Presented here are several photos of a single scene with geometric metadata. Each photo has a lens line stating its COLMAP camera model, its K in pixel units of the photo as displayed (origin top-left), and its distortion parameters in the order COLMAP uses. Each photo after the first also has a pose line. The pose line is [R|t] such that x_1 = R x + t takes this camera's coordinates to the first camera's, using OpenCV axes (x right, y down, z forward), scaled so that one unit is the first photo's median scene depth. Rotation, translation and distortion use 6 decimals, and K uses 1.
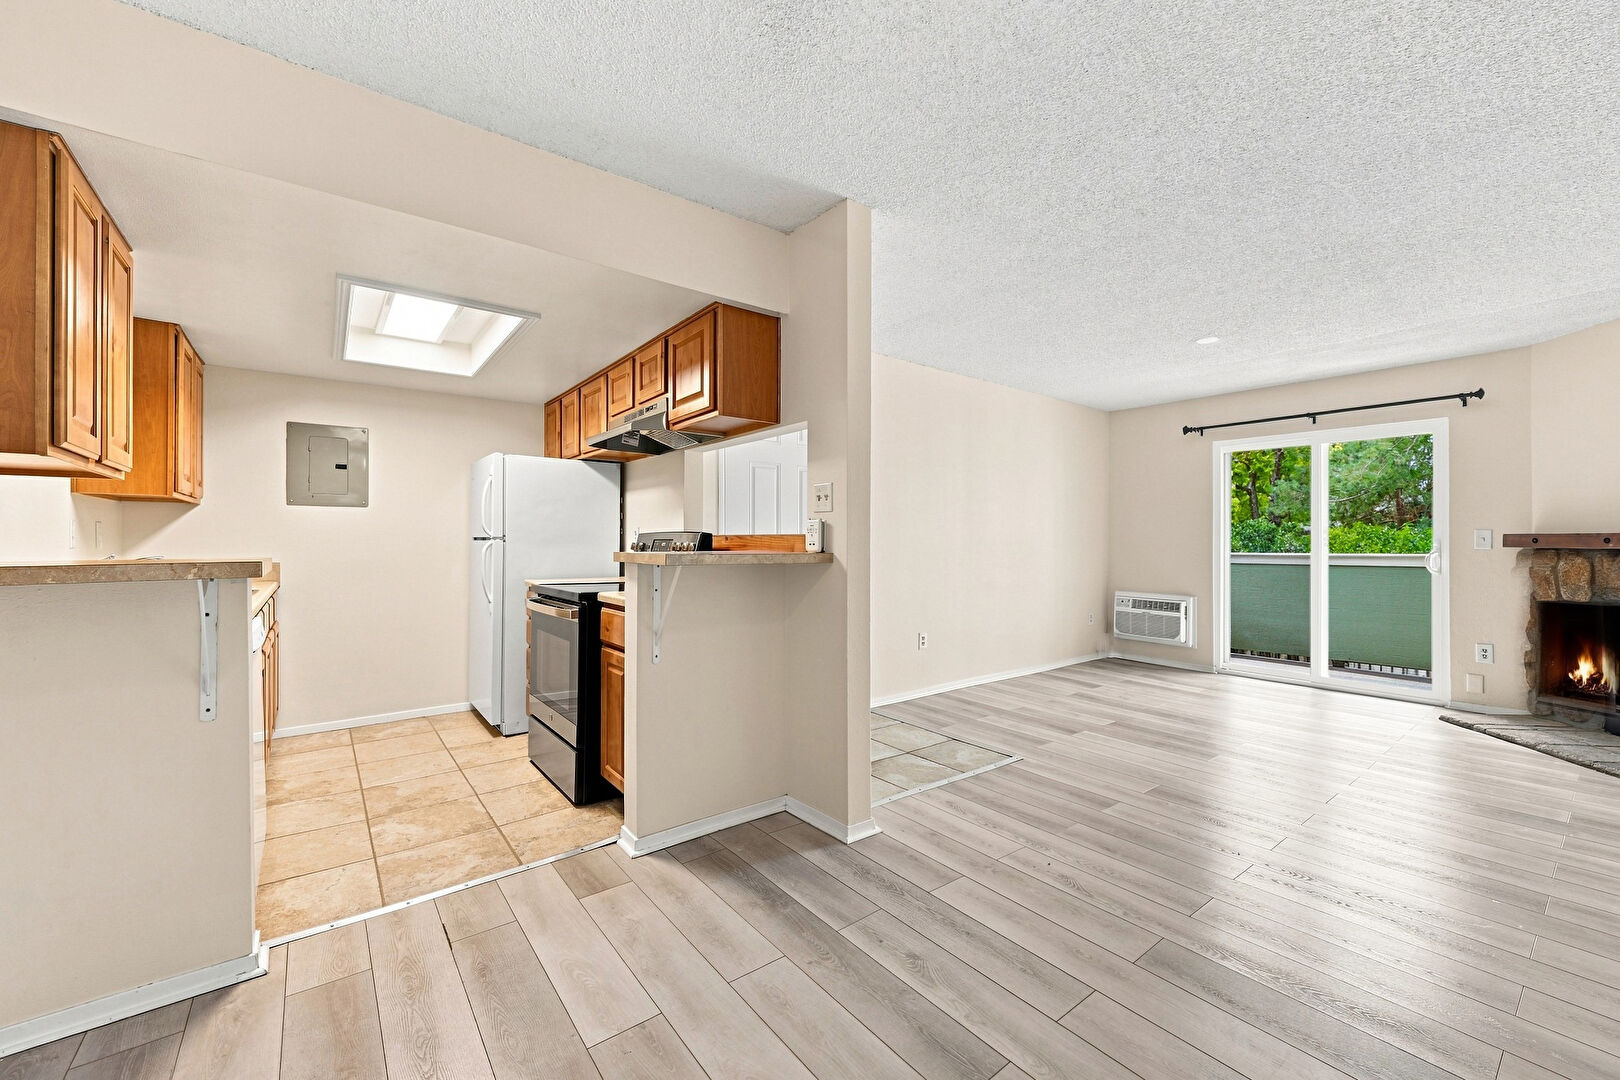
lens RADIAL K [[646.7, 0, 800.8], [0, 646.7, 543.8], [0, 0, 1]] dist [0.003928, 0.000275]
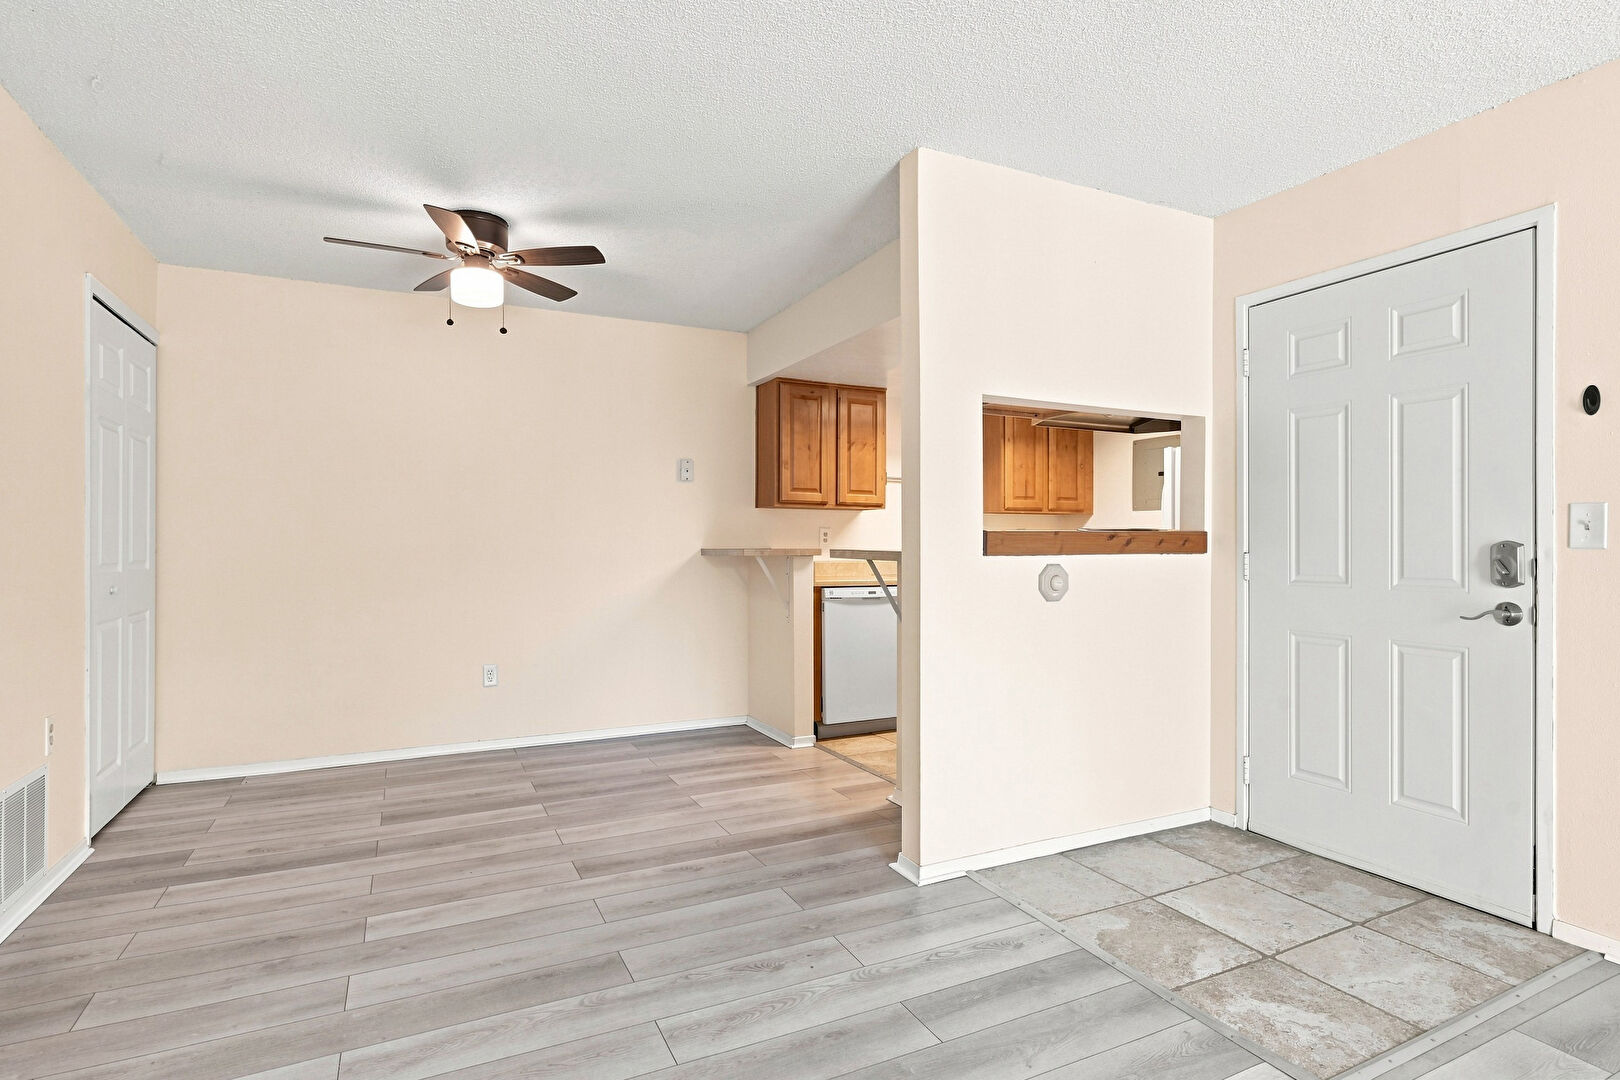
lens RADIAL K [[803.9, 0, 808.1], [0, 803.9, 546.1], [0, 0, 1]] dist [-0.001202, 0.000028]
pose [[-0.187449, 0.002305, -0.982272, 1.285891], [-0.004096, 0.999987, 0.003128, 0.003350], [0.982266, 0.004610, -0.187437, 1.158681]]
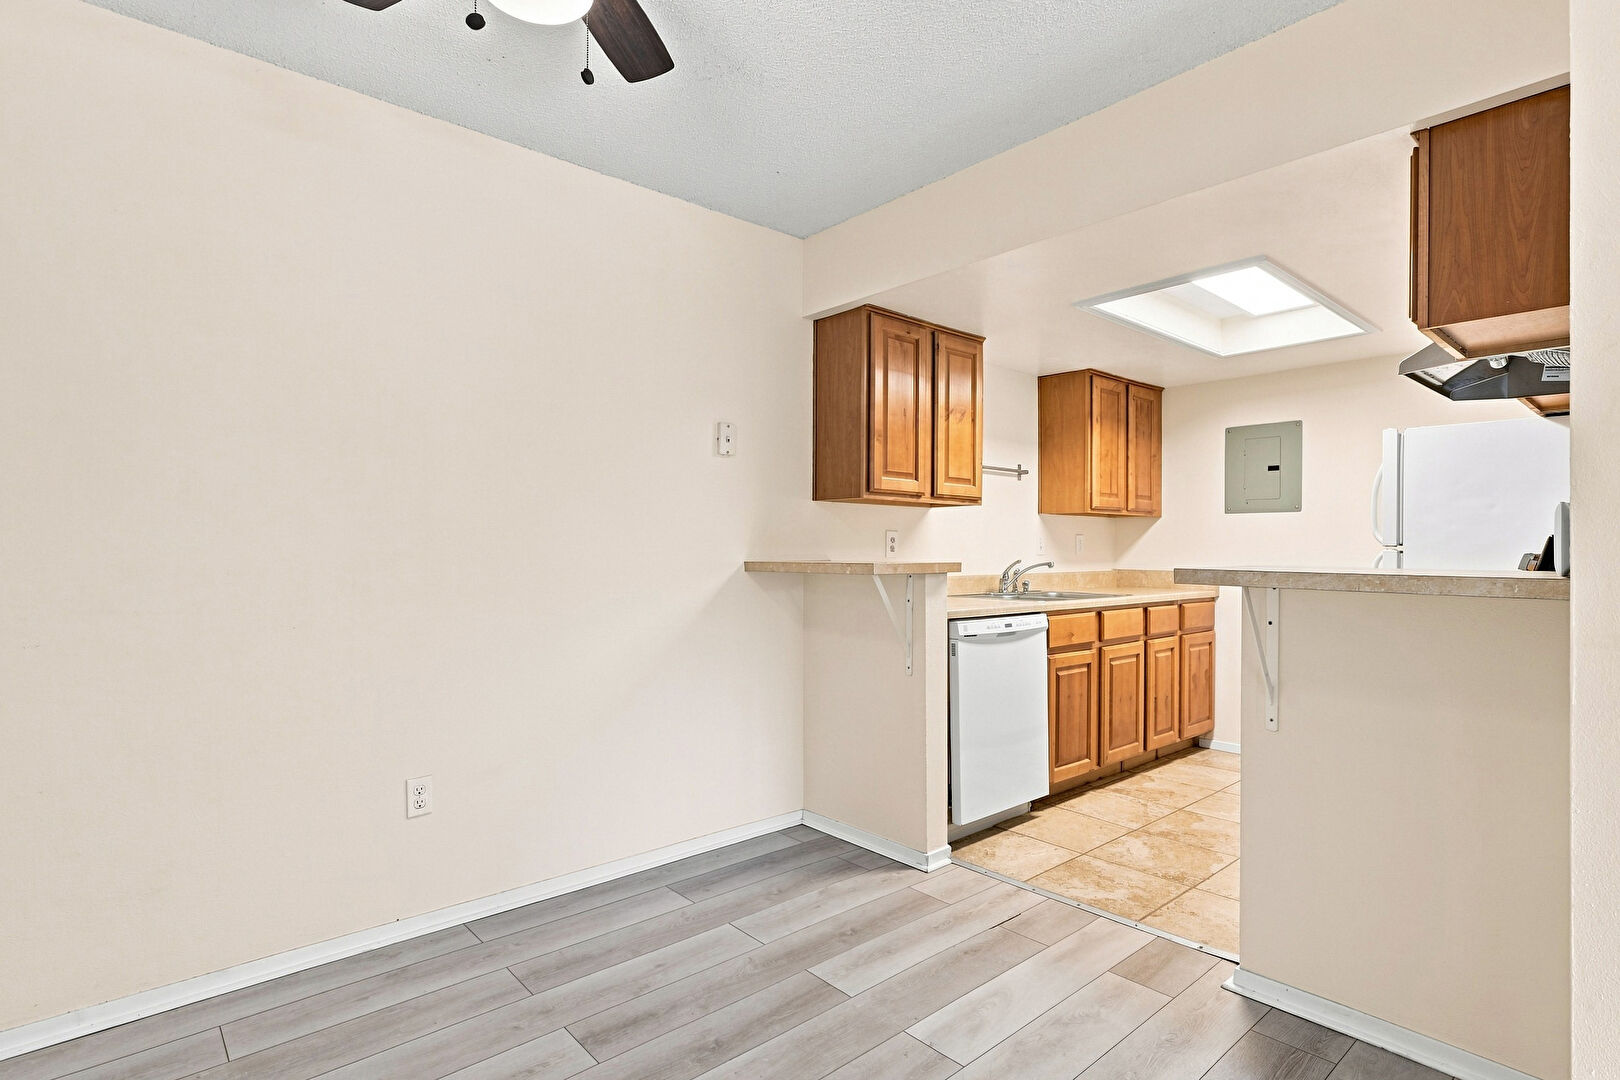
lens RADIAL K [[803.9, 0, 808.1], [0, 803.9, 546.1], [0, 0, 1]] dist [-0.001202, 0.000028]
pose [[0.073165, -0.004725, -0.997309, 0.619121], [-0.005395, 0.999972, -0.005133, -0.002131], [0.997305, 0.005756, 0.073137, 0.475240]]
